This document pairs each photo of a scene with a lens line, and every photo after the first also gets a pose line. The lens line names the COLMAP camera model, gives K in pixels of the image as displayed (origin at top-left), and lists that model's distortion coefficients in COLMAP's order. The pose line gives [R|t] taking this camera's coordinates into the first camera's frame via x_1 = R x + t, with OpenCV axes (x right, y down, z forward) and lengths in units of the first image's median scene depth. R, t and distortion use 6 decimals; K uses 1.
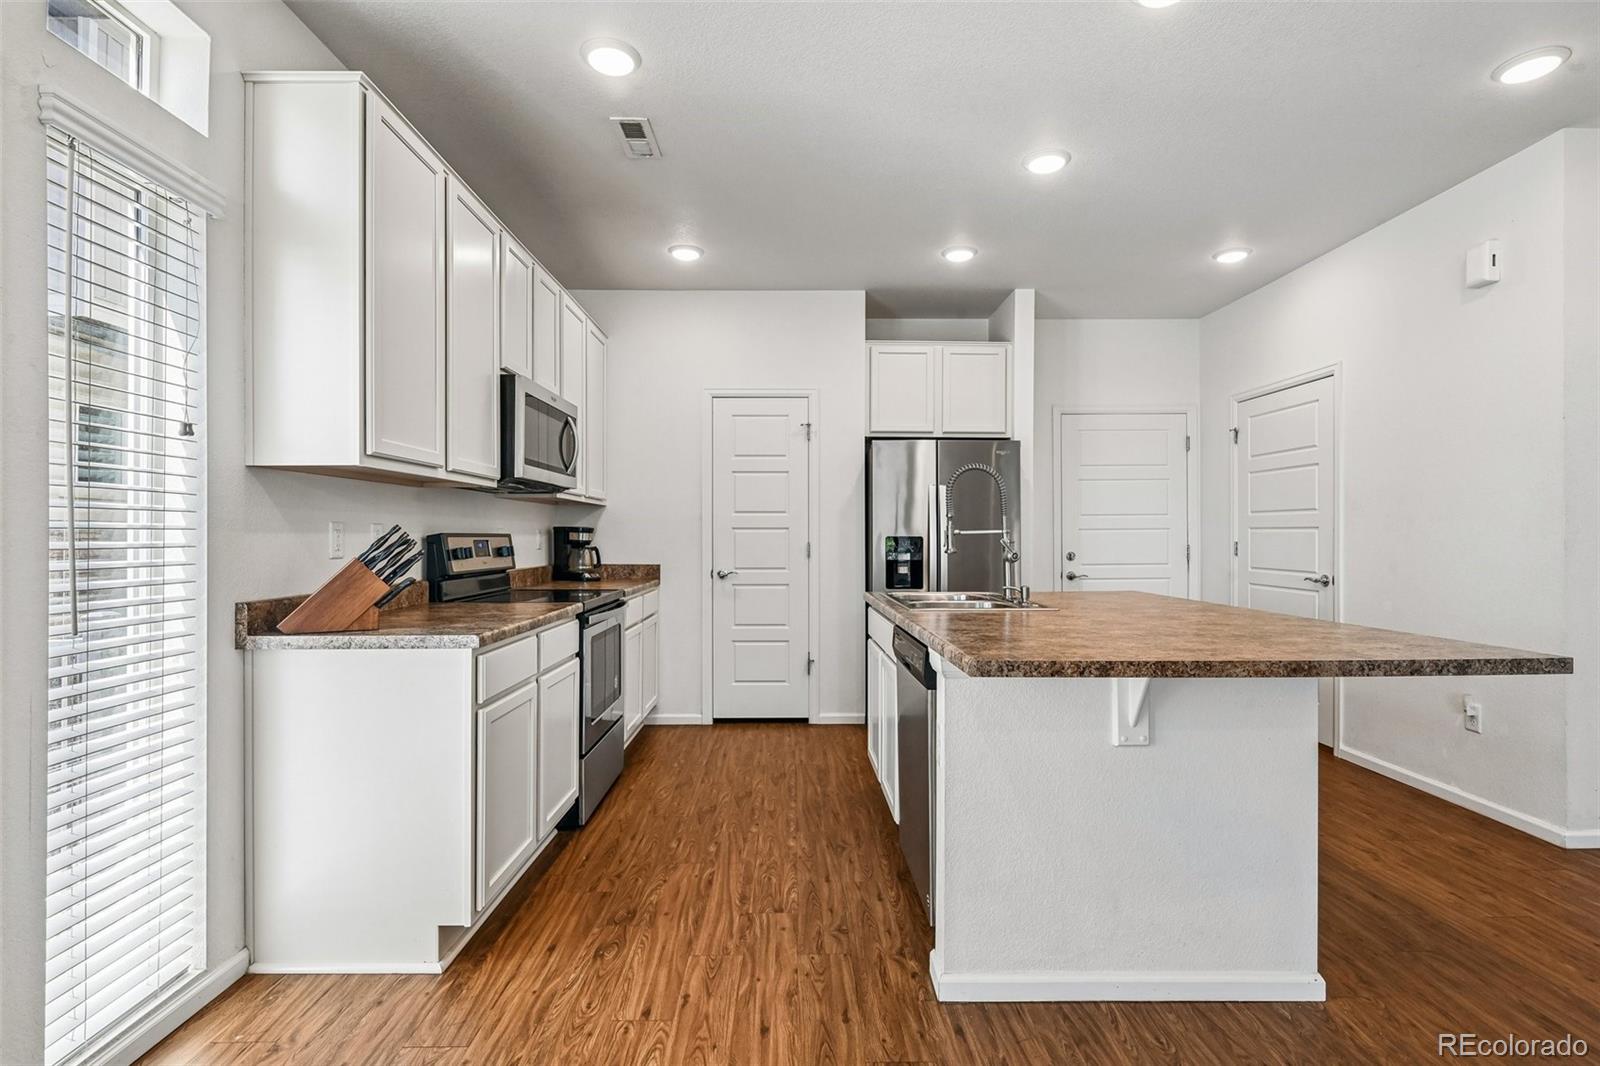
lens RADIAL K [[773.4, 0, 803.7], [0, 773.4, 531.0], [0, 0, 1]] dist [0.002213, 0.000120]
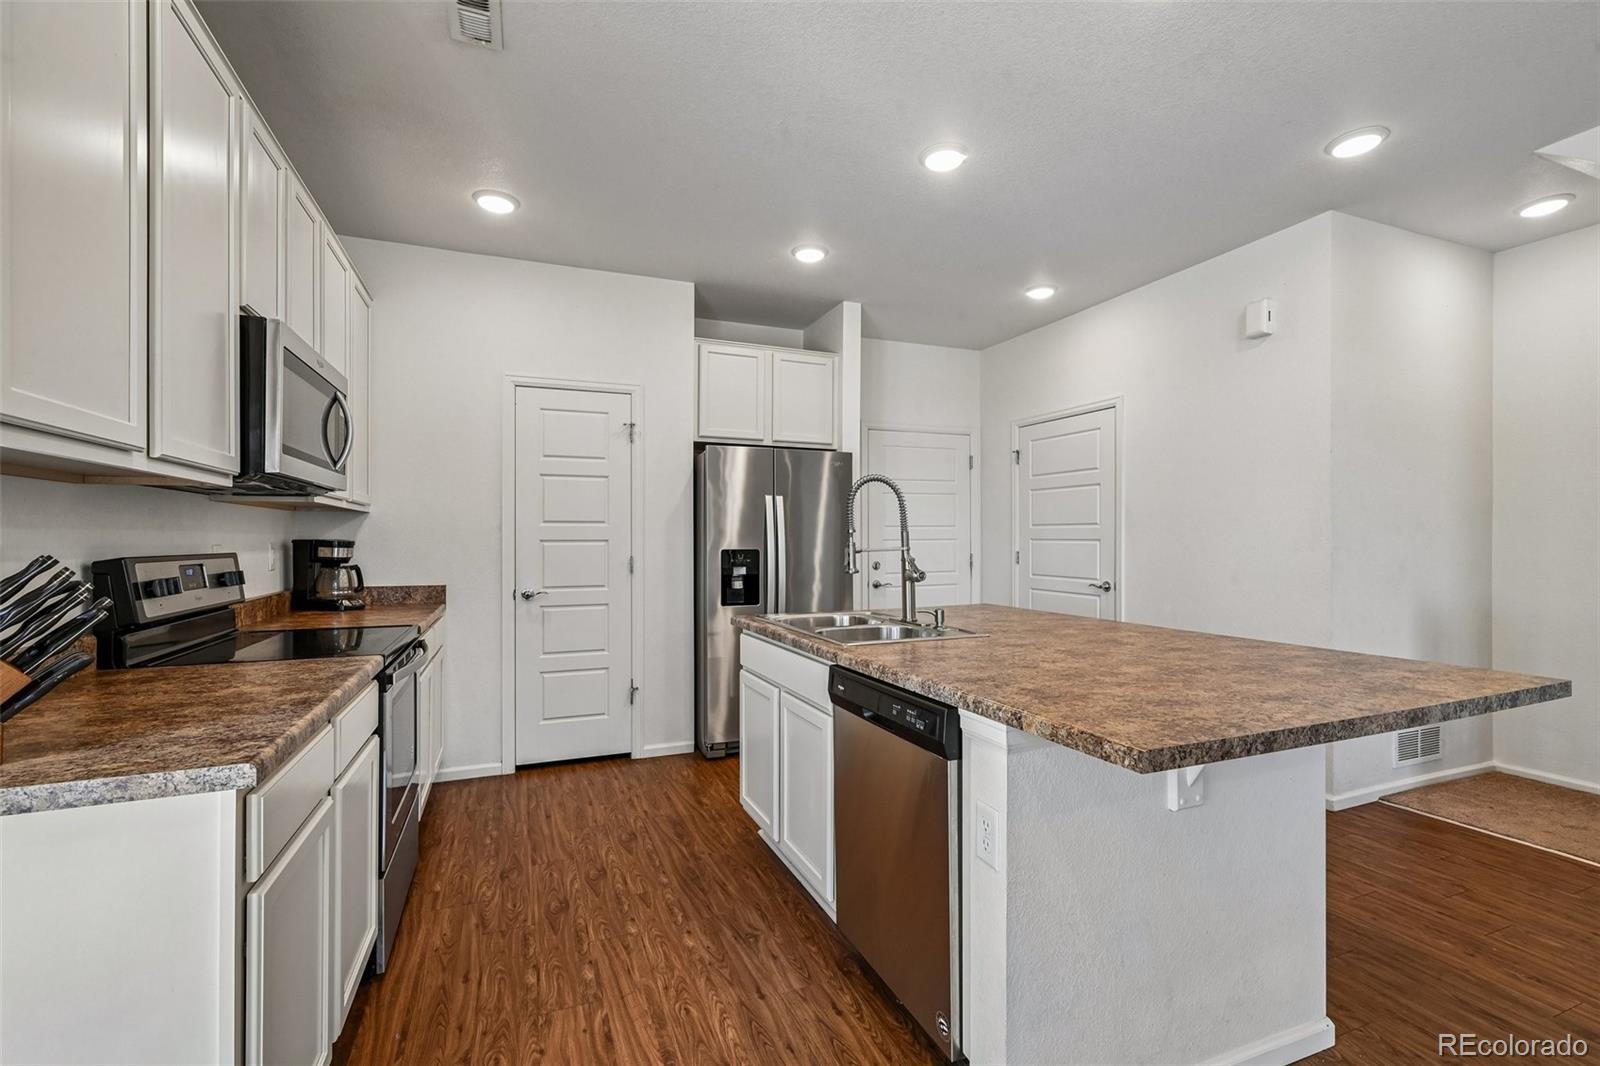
lens RADIAL K [[699.4, 0, 802.3], [0, 699.4, 533.6], [0, 0, 1]] dist [-0.000825, 0.001053]
pose [[0.931304, 0.001181, 0.364240, -0.146150], [-0.000742, 0.999999, -0.001346, -0.014674], [-0.364241, 0.000983, 0.931304, 0.244998]]
